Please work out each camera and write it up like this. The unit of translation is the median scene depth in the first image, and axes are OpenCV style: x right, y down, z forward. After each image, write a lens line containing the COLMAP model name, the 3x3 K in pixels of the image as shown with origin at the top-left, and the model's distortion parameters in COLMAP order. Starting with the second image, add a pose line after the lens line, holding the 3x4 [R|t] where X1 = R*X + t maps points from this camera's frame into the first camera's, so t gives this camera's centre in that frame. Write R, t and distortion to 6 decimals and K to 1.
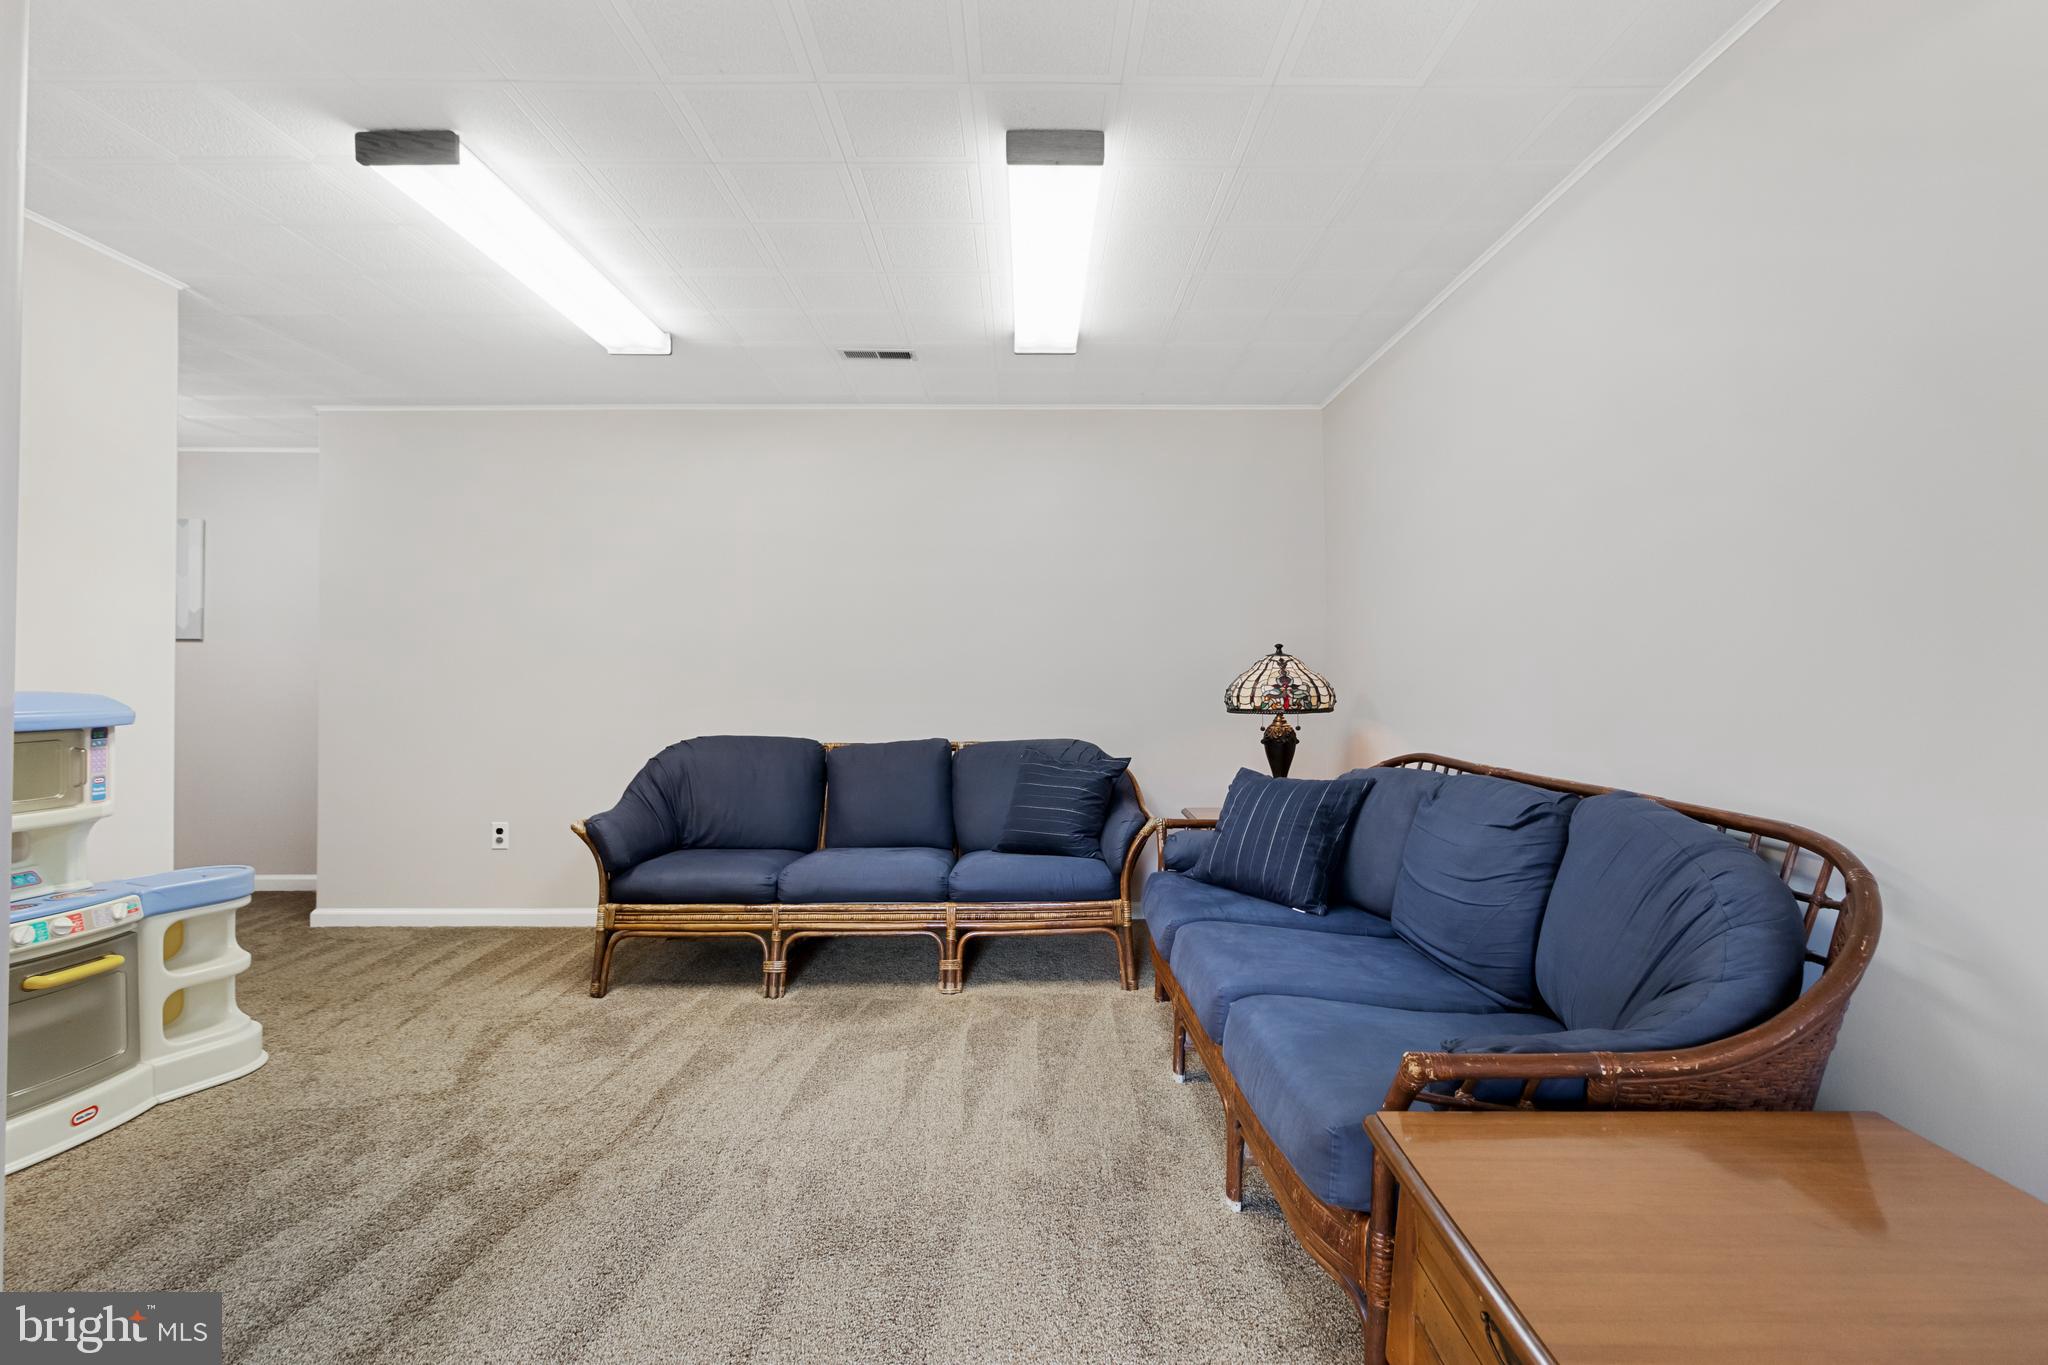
lens RADIAL K [[944.5, 0, 1045.9], [0, 944.5, 677.4], [0, 0, 1]] dist [-0.001137, 0.000003]
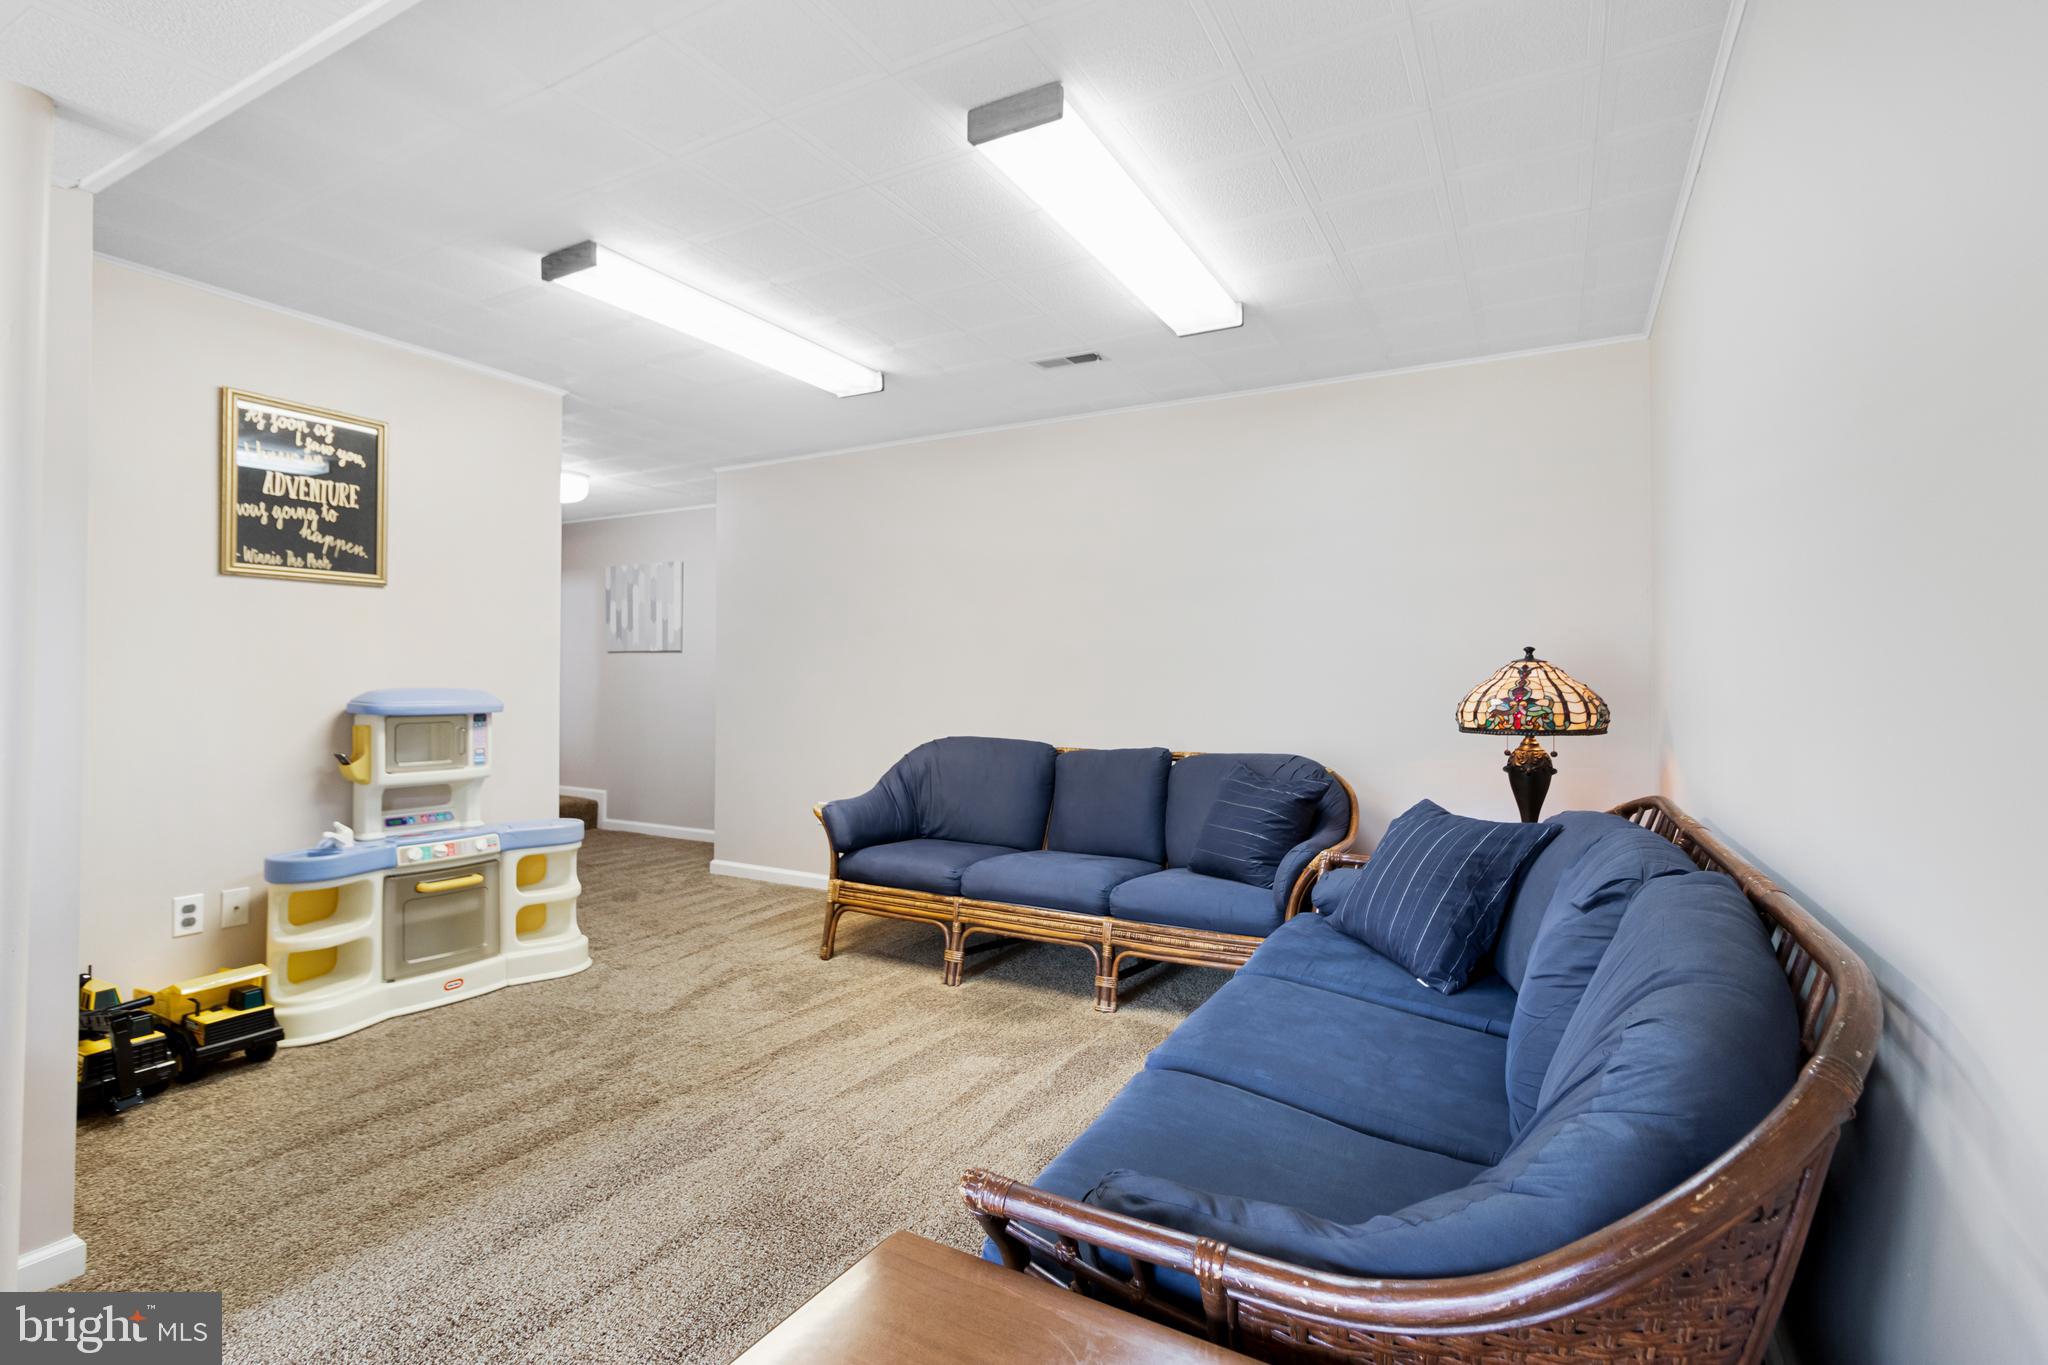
lens RADIAL K [[933.4, 0, 1026.7], [0, 933.4, 685.9], [0, 0, 1]] dist [0.001724, 0.000375]
pose [[0.873914, 0.010707, -0.485963, 0.289467], [-0.009663, 0.999942, 0.004654, -0.002320], [0.485985, 0.000629, 0.873967, 0.125195]]
